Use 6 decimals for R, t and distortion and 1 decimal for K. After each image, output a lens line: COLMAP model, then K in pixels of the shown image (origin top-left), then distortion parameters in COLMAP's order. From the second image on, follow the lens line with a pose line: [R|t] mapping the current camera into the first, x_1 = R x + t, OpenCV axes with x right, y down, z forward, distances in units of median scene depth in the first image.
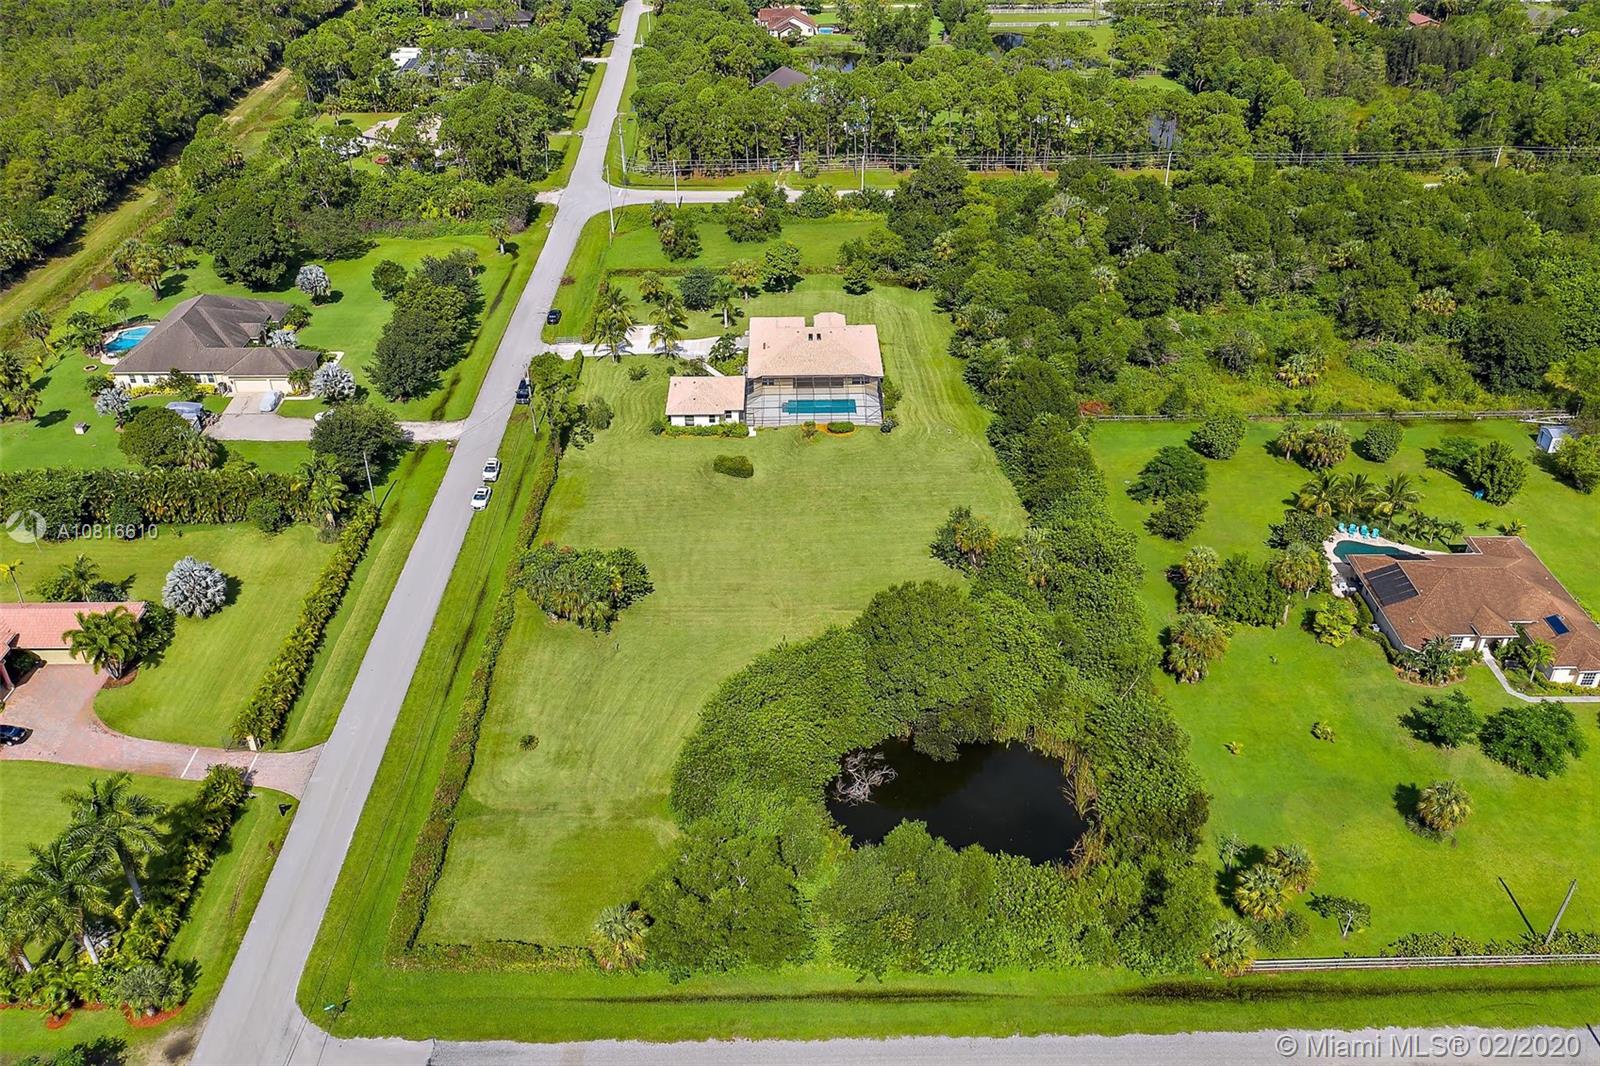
lens RADIAL K [[1278.9, 0, 800.0], [0, 1278.9, 533.0], [0, 0, 1]] dist [-0.012196, -0.001618]
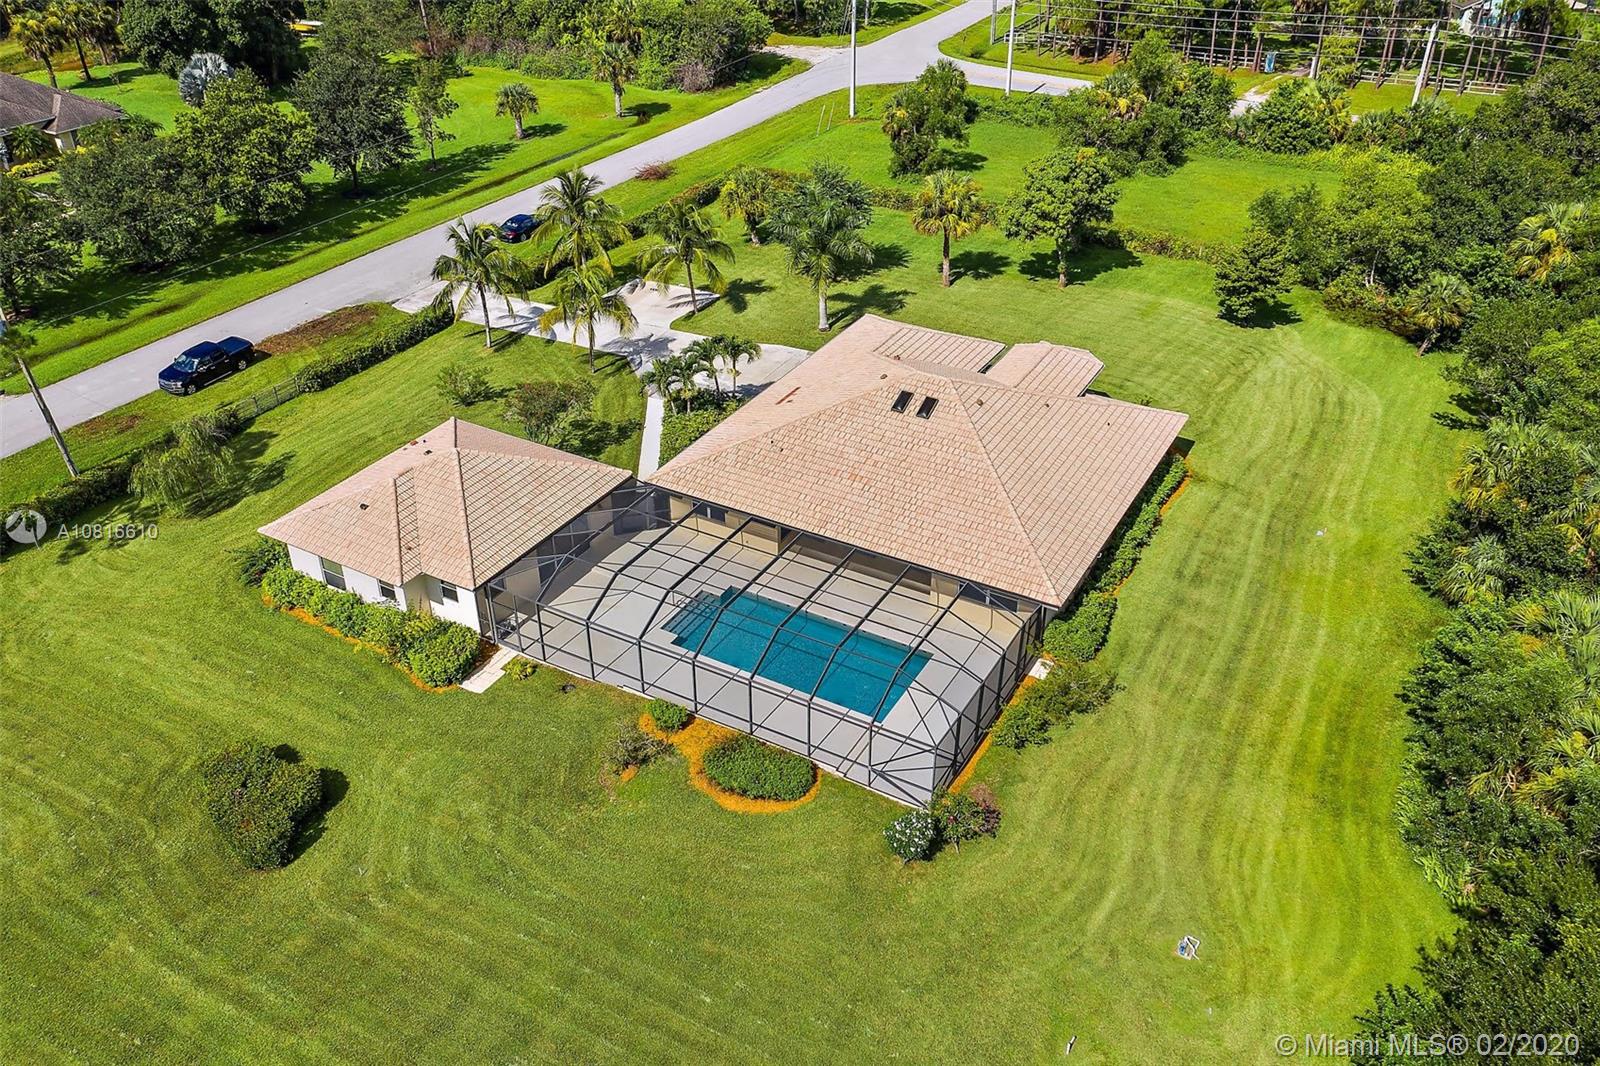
lens RADIAL K [[1297.7, 0, 799.0], [0, 1297.7, 508.5], [0, 0, 1]] dist [-0.003758, -0.007818]
pose [[0.861988, 0.268917, -0.429721, 0.126703], [-0.278039, 0.959616, 0.042795, -0.135684], [0.423875, 0.082590, 0.901947, 0.715943]]
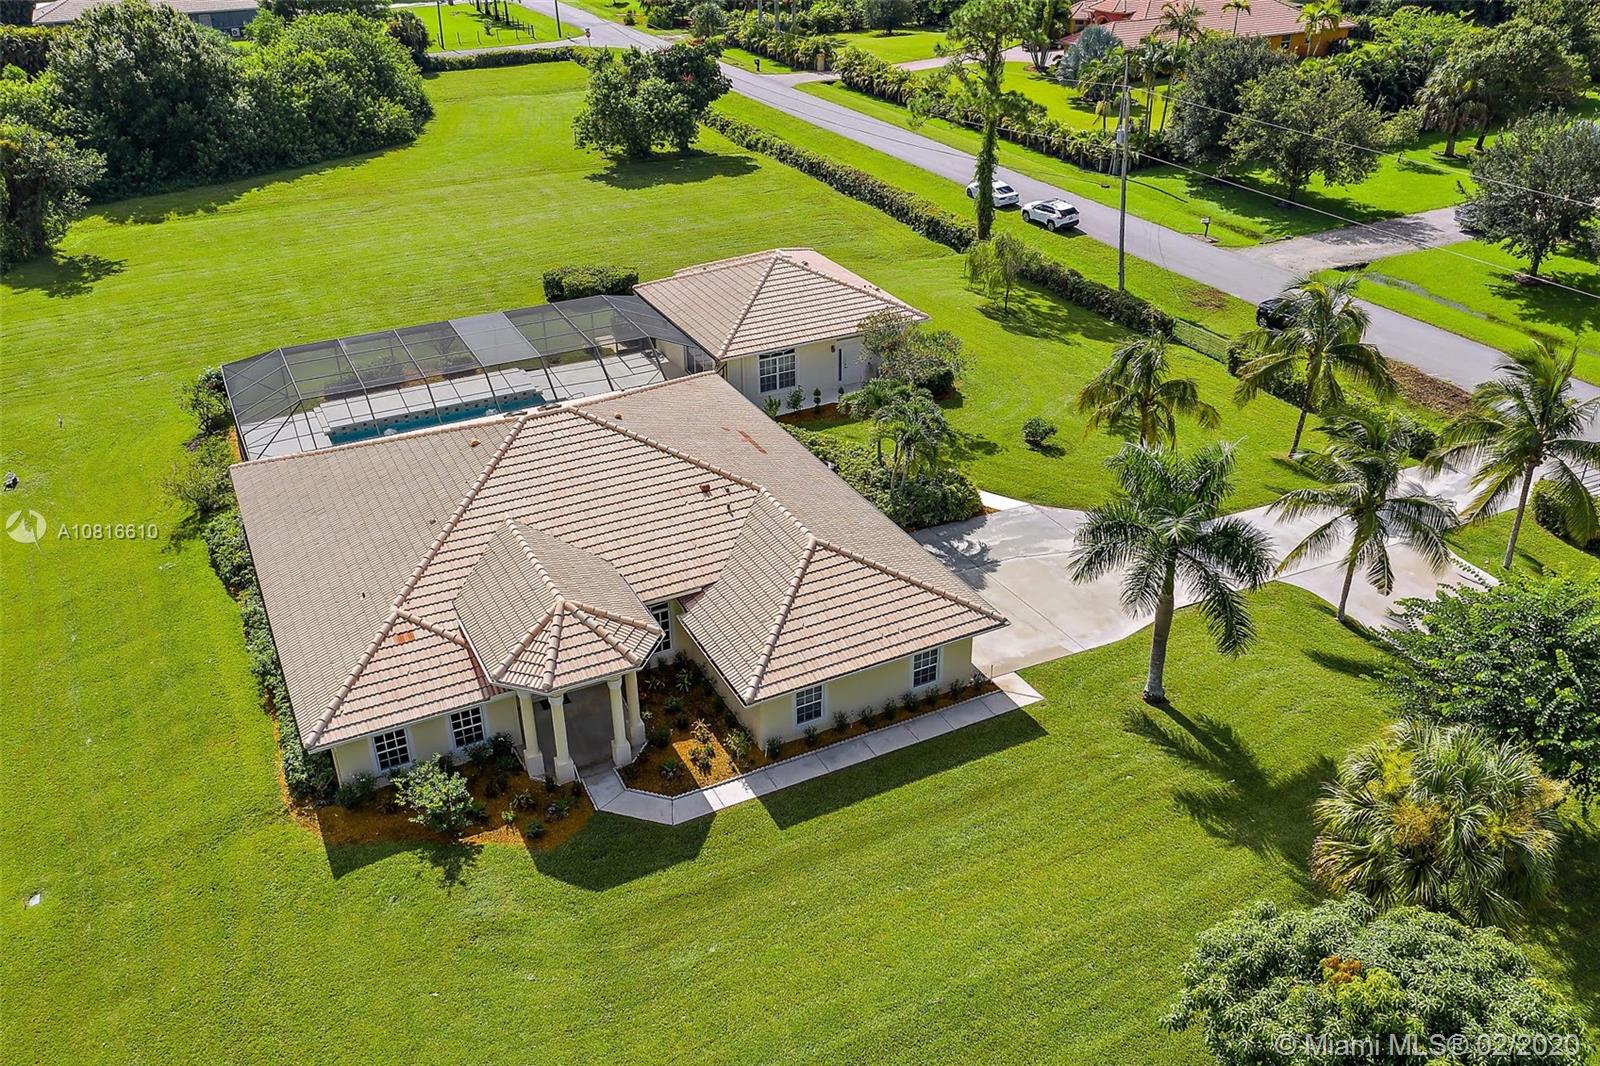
lens RADIAL K [[1289.4, 0, 800.0], [0, 1289.4, 533.0], [0, 0, 1]] dist [-0.003287, 0.002442]
pose [[-0.899533, 0.228723, -0.372192, 0.060643], [-0.221833, 0.494808, 0.840212, -0.352232], [0.376339, 0.838362, -0.394357, 1.133103]]
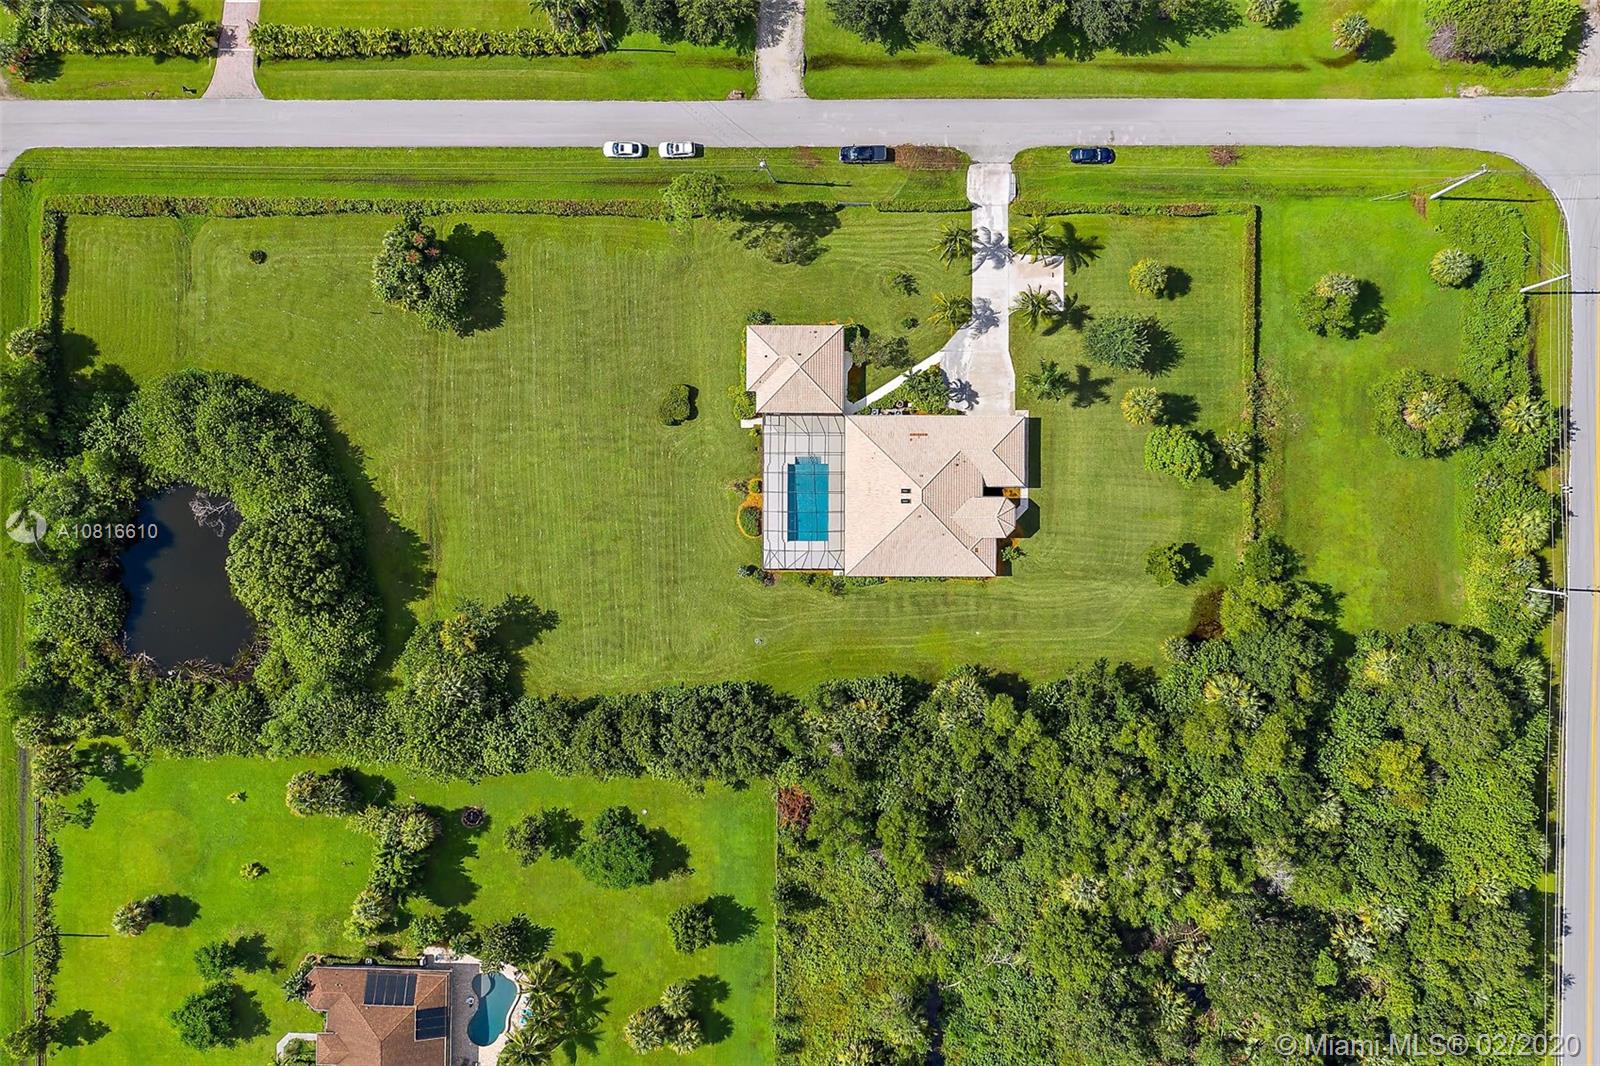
lens RADIAL K [[1297.7, 0, 799.0], [0, 1297.7, 508.5], [0, 0, 1]] dist [-0.003758, -0.007818]
pose [[-0.019358, 0.999773, 0.008955, 0.013405], [-0.529120, -0.017844, 0.848359, -0.819234], [0.848326, 0.011684, 0.529345, 0.507421]]
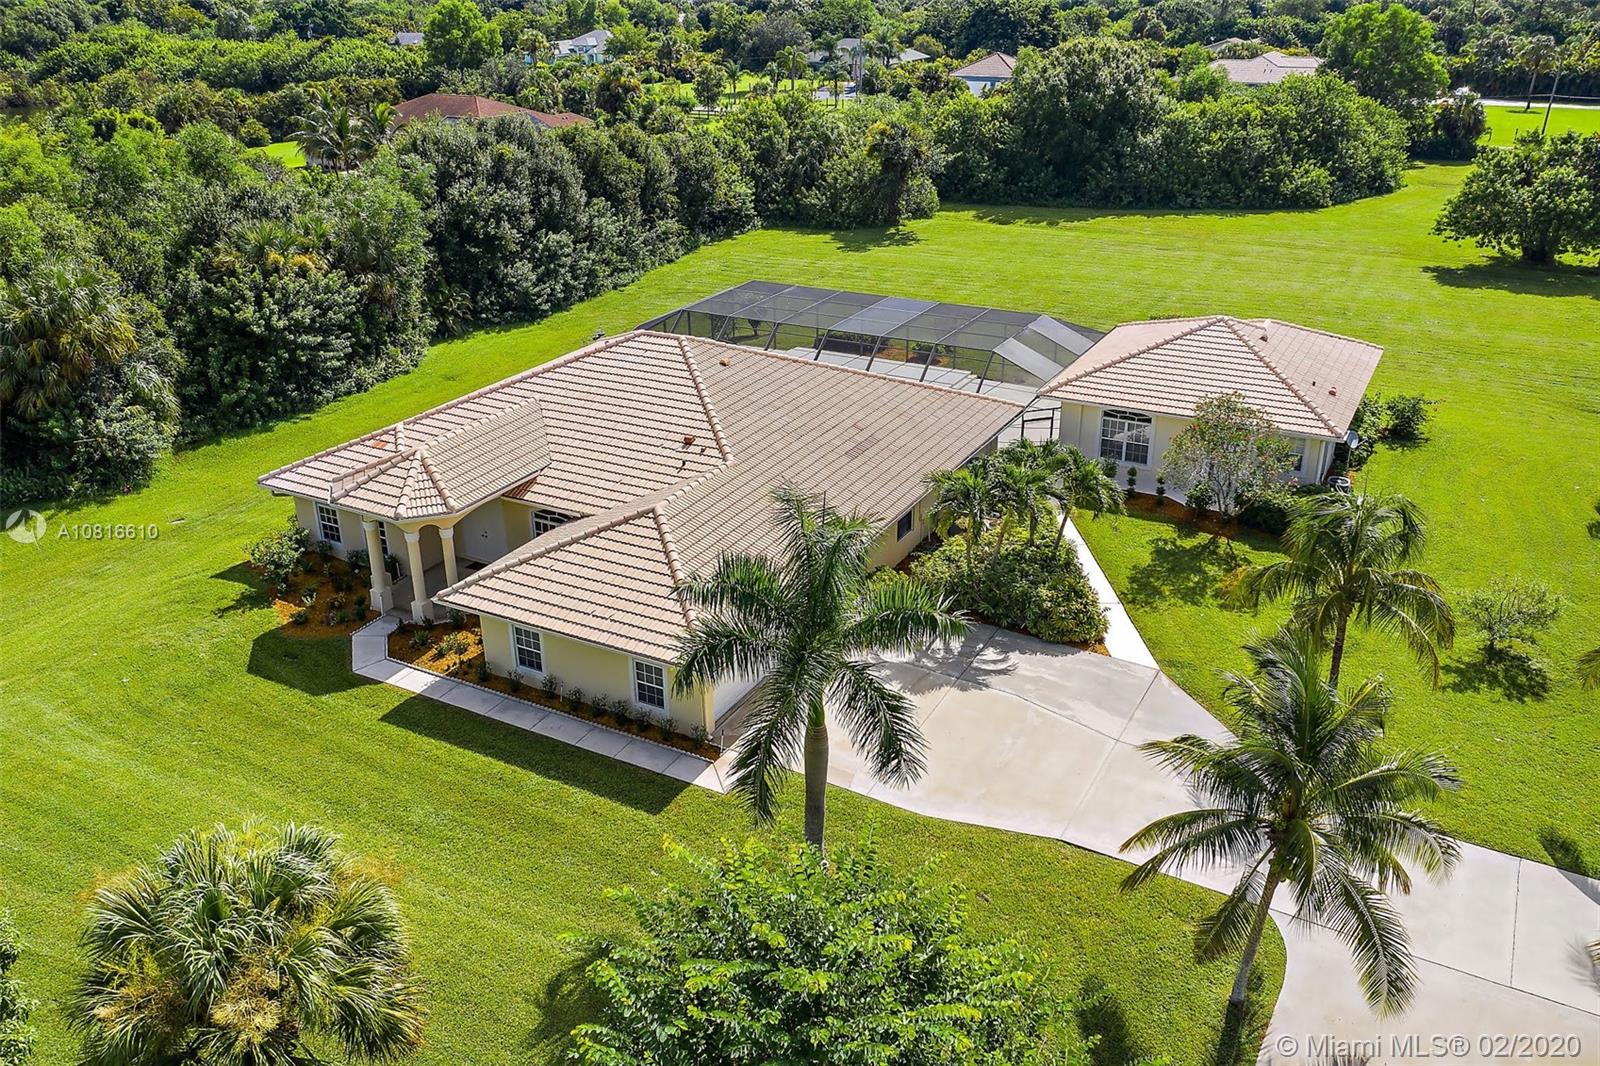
lens RADIAL K [[1285.6, 0, 800.0], [0, 1285.6, 533.0], [0, 0, 1]] dist [-0.003156, -0.004879]
pose [[-0.868523, -0.186463, 0.459238, -0.122554], [0.282446, 0.575190, 0.767711, -0.311618], [-0.407299, 0.796485, -0.446900, 1.130233]]
